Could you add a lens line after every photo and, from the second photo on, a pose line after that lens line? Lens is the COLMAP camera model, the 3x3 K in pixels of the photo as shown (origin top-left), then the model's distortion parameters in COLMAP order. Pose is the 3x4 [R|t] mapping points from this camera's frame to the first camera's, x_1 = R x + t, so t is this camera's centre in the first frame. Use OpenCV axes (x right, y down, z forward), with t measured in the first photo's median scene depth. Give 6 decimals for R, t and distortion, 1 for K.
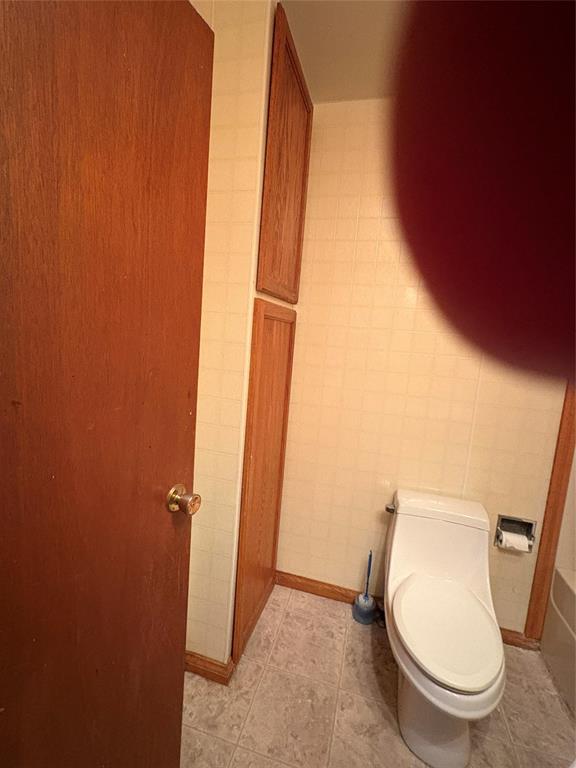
lens RADIAL K [[358.0, 0, 288.0], [0, 358.0, 384.0], [0, 0, 1]] dist [0.003999, 0.000299]
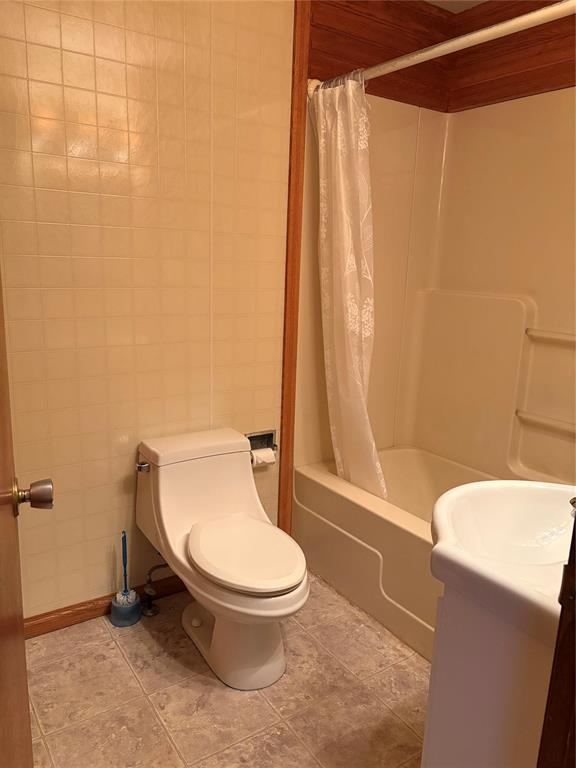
lens RADIAL K [[577.9, 0, 288.0], [0, 577.9, 384.0], [0, 0, 1]] dist [0.029901, -0.009361]
pose [[0.661344, -0.217222, 0.717940, -0.375575], [0.119645, 0.975443, 0.184919, -0.018635], [-0.740479, -0.036397, 0.671094, -0.059111]]
